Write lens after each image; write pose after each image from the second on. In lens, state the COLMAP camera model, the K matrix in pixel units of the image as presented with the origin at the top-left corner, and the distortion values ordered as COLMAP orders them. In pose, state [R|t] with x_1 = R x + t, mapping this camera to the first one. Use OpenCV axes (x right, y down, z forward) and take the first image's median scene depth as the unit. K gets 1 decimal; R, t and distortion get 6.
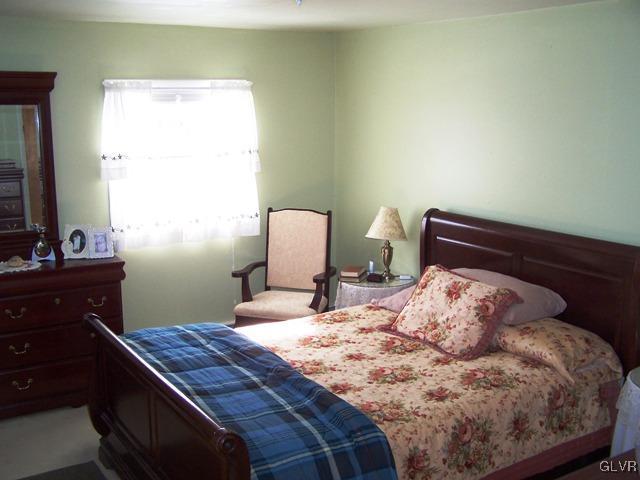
lens RADIAL K [[736.7, 0, 311.3], [0, 736.7, 242.5], [0, 0, 1]] dist [-0.229676, 0.450988]
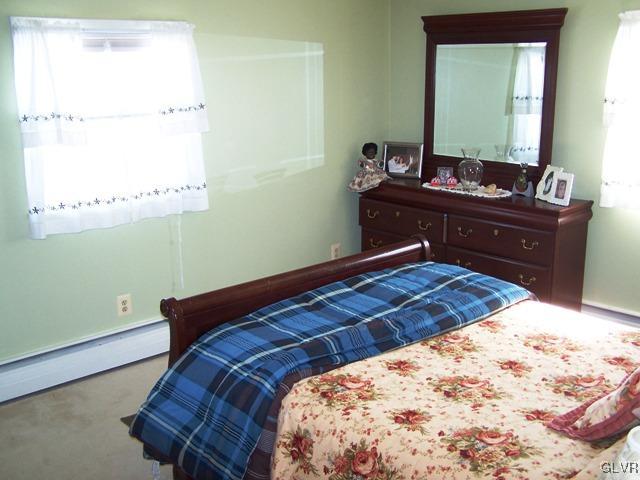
lens RADIAL K [[736.7, 0, 311.3], [0, 736.7, 242.5], [0, 0, 1]] dist [-0.229676, 0.450988]
pose [[0.170217, 0.234664, -0.957057, 0.743048], [-0.166118, 0.964164, 0.206862, -0.093854], [0.971304, 0.123773, 0.203099, 0.638217]]
